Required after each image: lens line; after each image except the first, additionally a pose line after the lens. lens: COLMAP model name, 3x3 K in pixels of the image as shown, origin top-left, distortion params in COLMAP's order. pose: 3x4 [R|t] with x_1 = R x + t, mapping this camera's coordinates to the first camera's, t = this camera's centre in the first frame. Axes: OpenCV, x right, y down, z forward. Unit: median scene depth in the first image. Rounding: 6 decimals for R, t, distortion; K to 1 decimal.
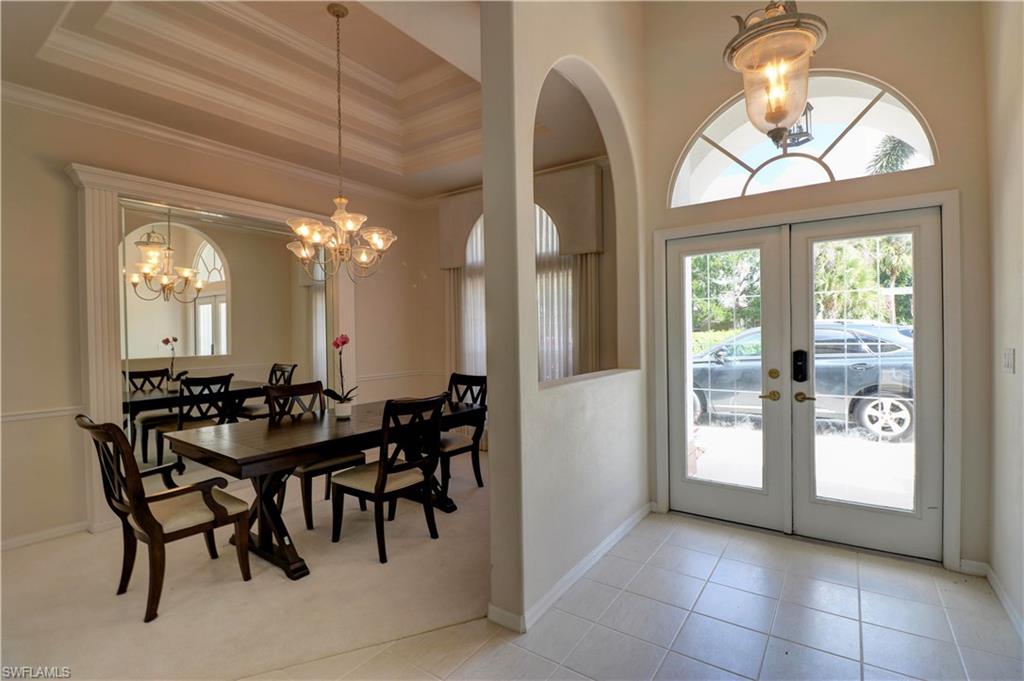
lens RADIAL K [[474.3, 0, 508.8], [0, 474.3, 338.0], [0, 0, 1]] dist [0.002094, -0.014636]
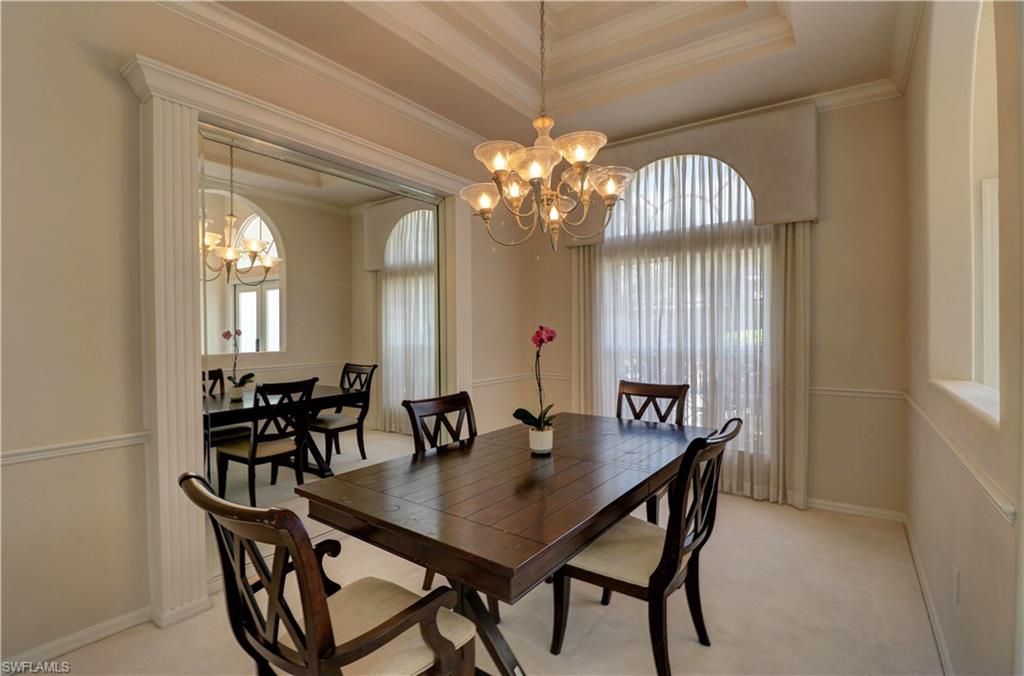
lens RADIAL K [[475.7, 0, 511.6], [0, 475.7, 335.4], [0, 0, 1]] dist [0.000891, -0.014534]
pose [[0.999971, 0.007500, 0.001133, -0.282263], [-0.007503, 0.999970, 0.002140, 0.003179], [-0.001117, -0.002148, 0.999997, 0.241431]]
